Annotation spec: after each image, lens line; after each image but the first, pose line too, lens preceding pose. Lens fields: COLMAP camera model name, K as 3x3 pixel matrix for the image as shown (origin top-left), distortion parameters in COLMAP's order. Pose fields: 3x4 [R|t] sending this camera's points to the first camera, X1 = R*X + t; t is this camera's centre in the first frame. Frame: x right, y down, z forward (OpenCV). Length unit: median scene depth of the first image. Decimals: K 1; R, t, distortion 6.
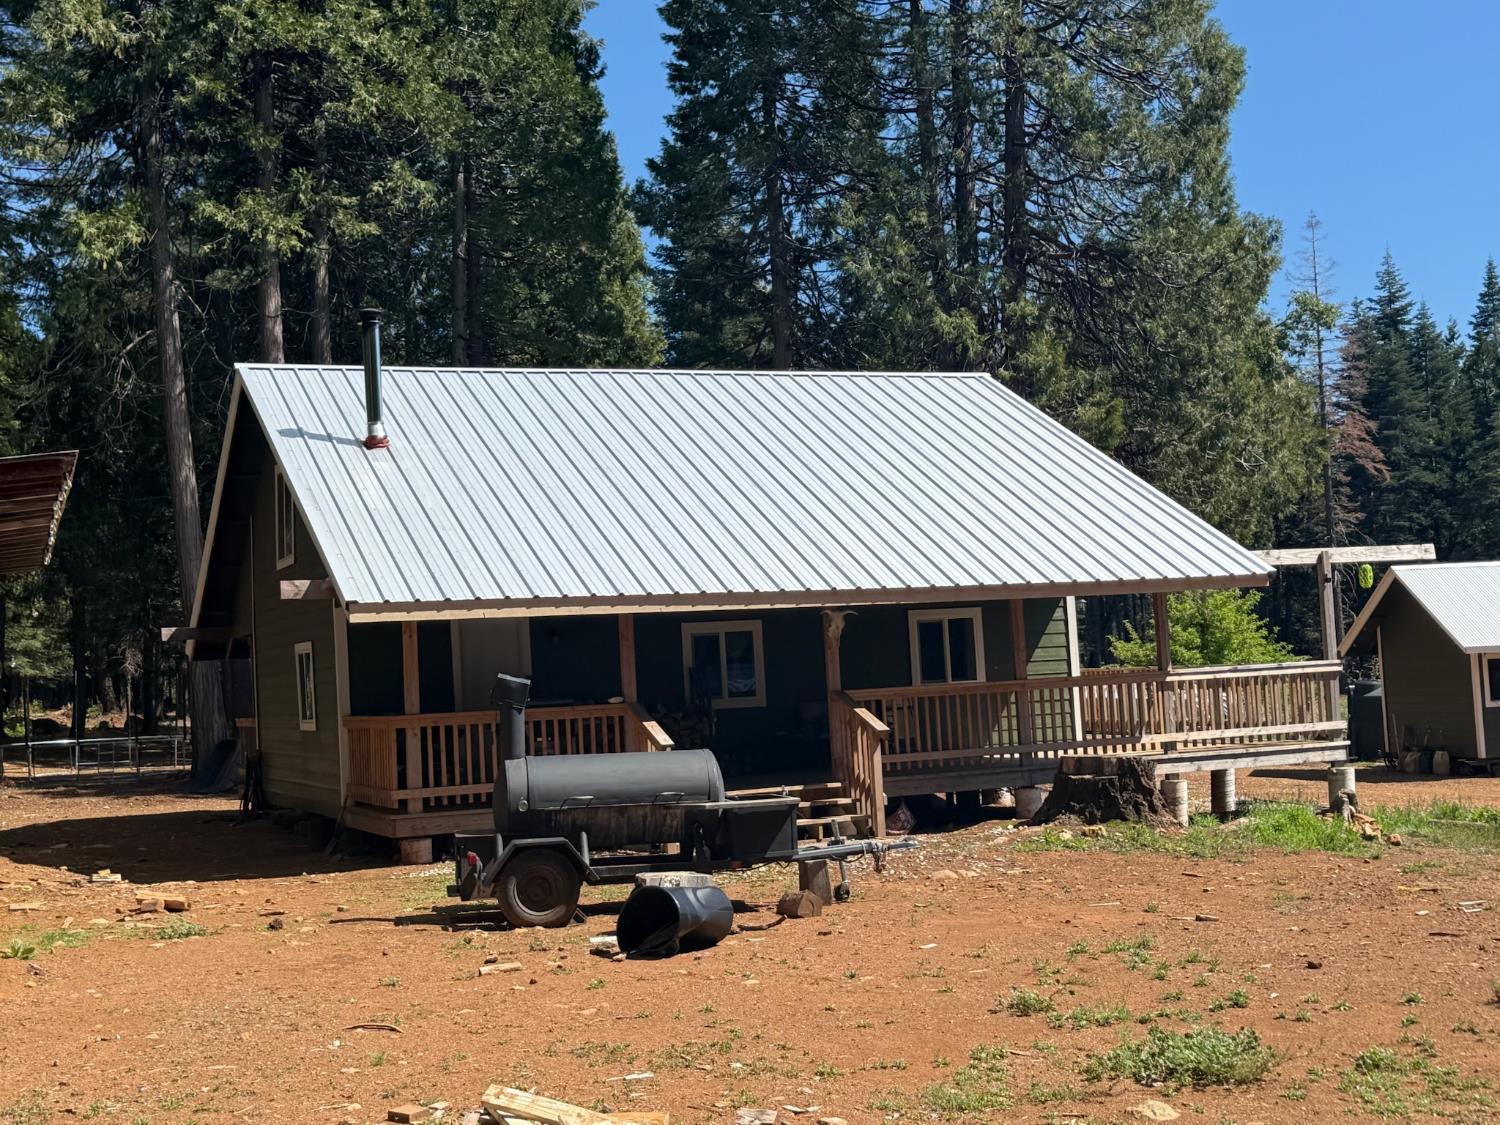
lens RADIAL K [[1966.4, 0, 768.5], [0, 1966.4, 582.9], [0, 0, 1]] dist [0.093346, 0.000000]
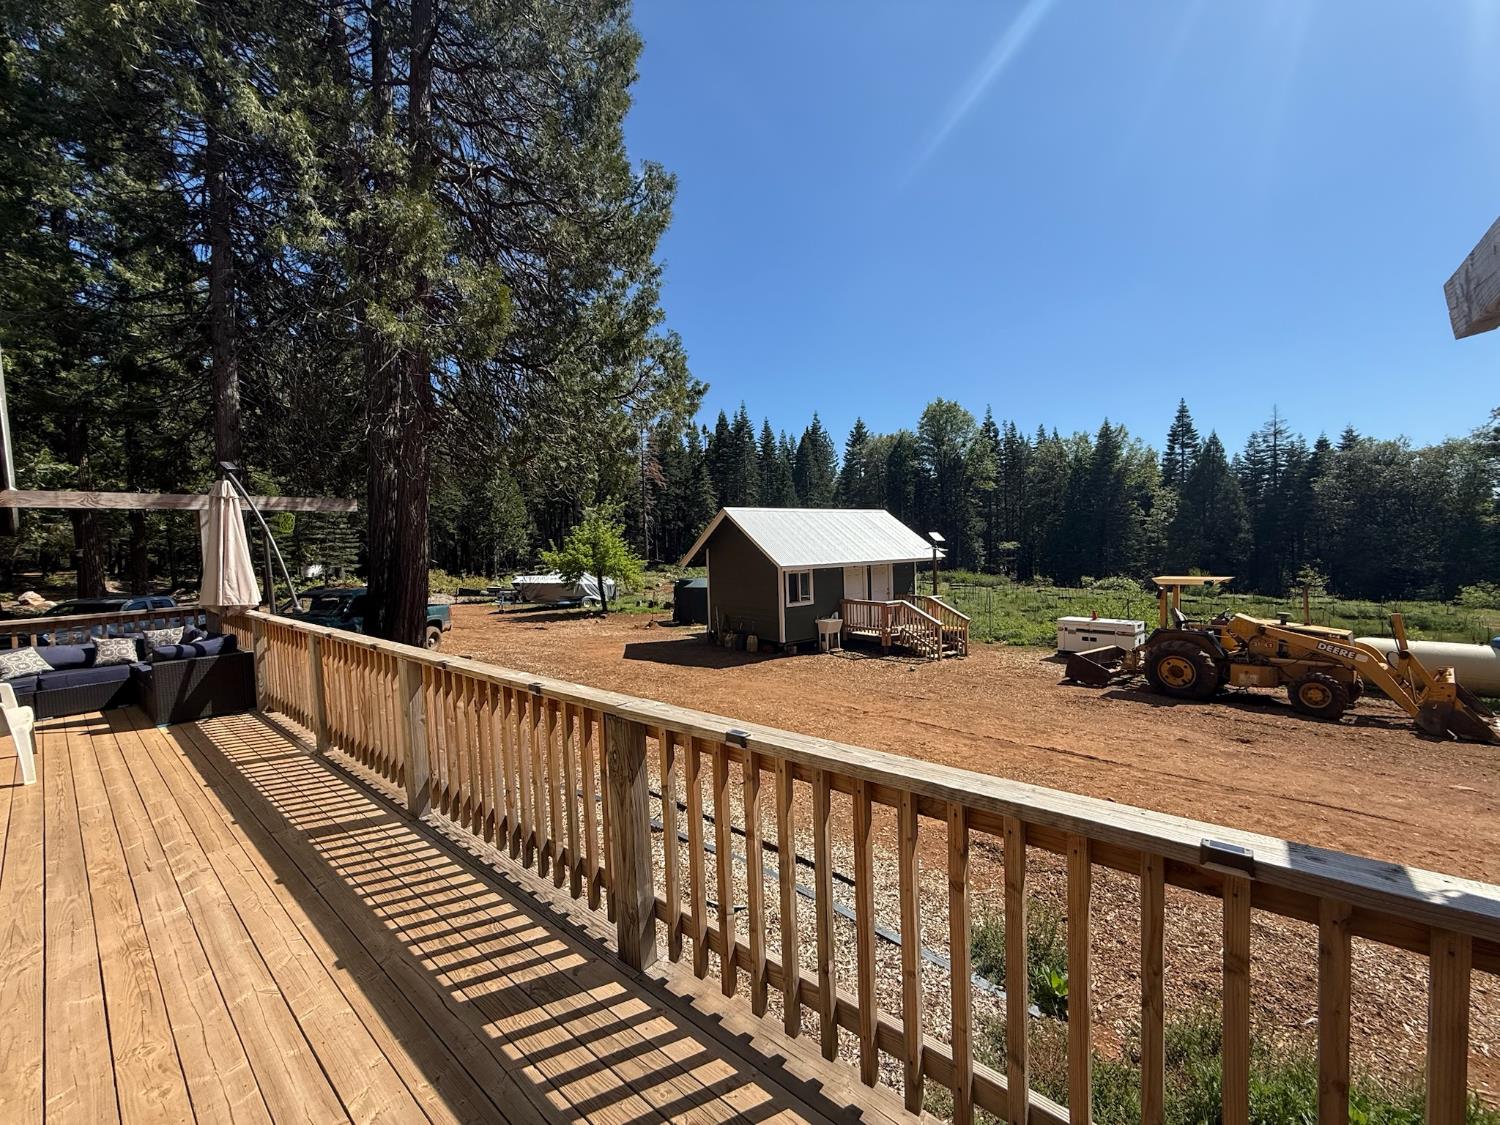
lens RADIAL K [[604.7, 0, 749.4], [0, 604.7, 562.9], [0, 0, 1]] dist [0.000957, -0.000212]
pose [[0.891980, 0.012563, 0.451900, 0.121111], [-0.037362, 0.998243, 0.045996, 0.010050], [-0.450528, -0.057911, 0.890882, 0.545502]]
